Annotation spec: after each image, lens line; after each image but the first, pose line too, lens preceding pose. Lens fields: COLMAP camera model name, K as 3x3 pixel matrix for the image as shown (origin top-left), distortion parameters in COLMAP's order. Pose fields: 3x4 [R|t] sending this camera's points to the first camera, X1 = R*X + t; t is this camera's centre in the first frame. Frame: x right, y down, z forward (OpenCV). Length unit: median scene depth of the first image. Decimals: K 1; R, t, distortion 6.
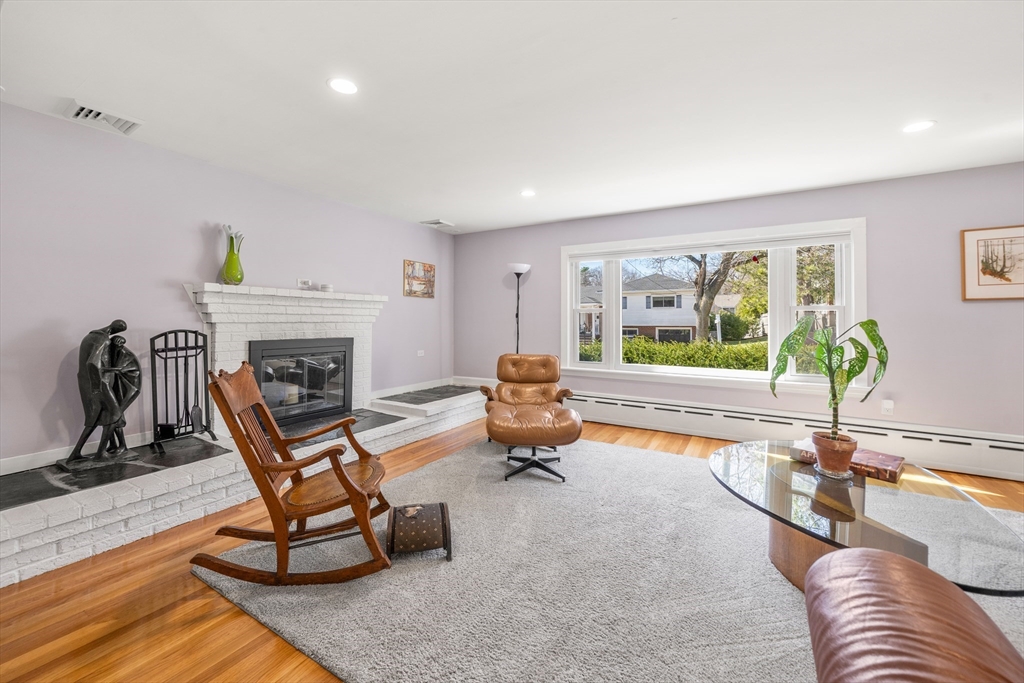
lens RADIAL K [[401.1, 0, 509.4], [0, 401.1, 309.8], [0, 0, 1]] dist [-0.000971, -0.000047]
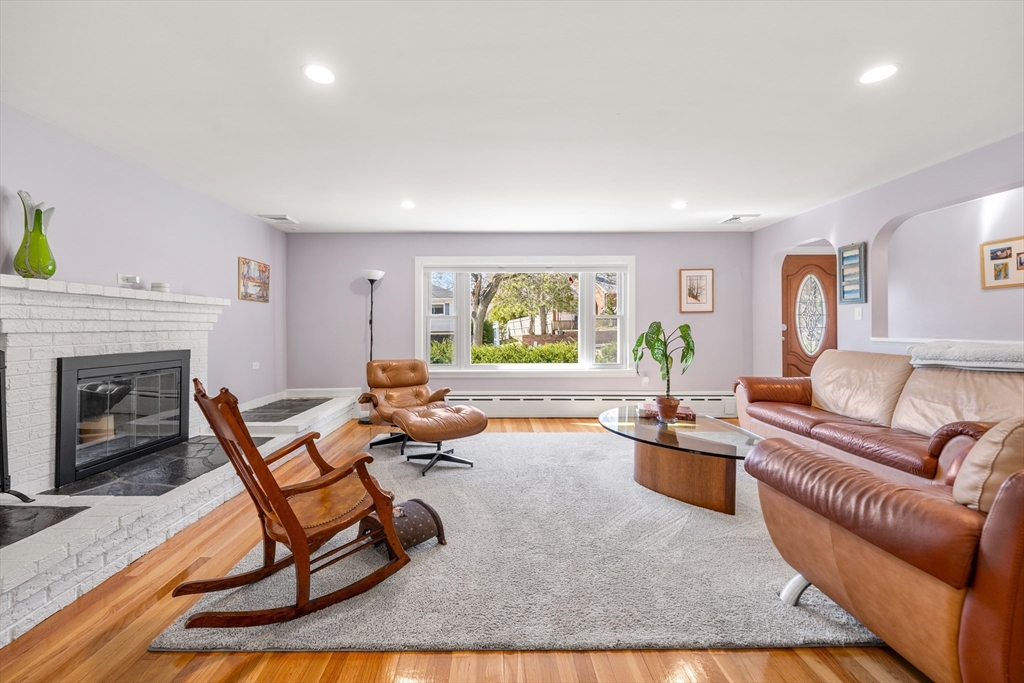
lens RADIAL K [[394.2, 0, 490.0], [0, 394.2, 321.6], [0, 0, 1]] dist [0.001005, 0.000038]
pose [[0.862350, -0.000640, 0.506312, -0.297753], [-0.006245, 0.999910, 0.011900, -0.000419], [-0.506273, -0.013424, 0.862268, 0.004944]]
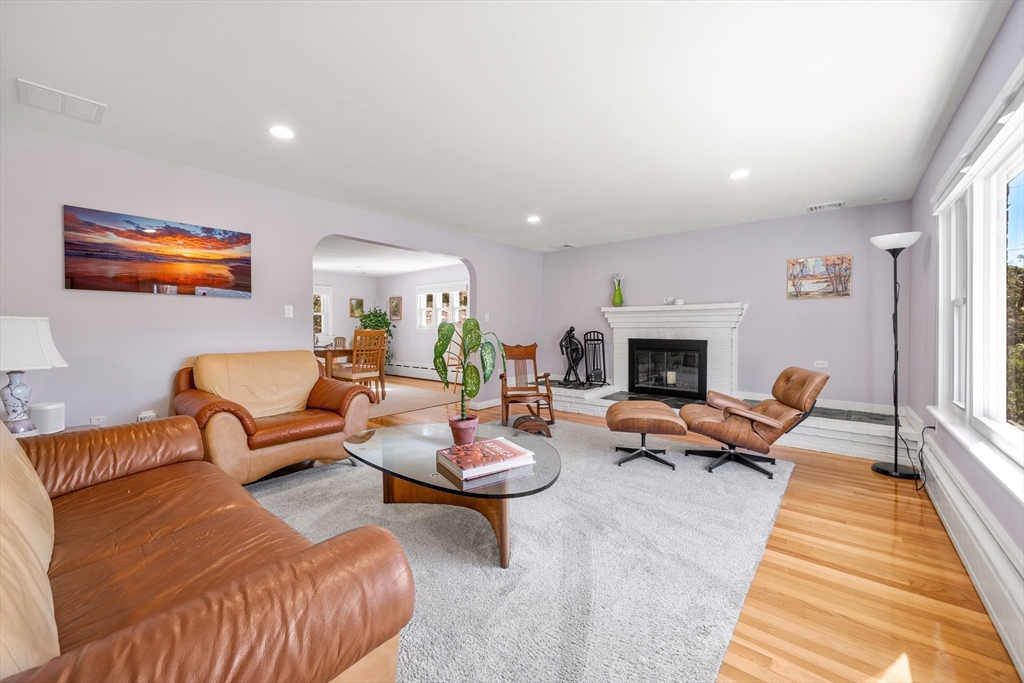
lens RADIAL K [[405.3, 0, 512.0], [0, 405.3, 341.5], [0, 0, 1]] dist [0.000806, 0.000115]
pose [[-0.147070, 0.033776, -0.988549, 1.003835], [0.031395, 0.999073, 0.029464, 0.020954], [0.988628, -0.026702, -0.147994, 0.661229]]
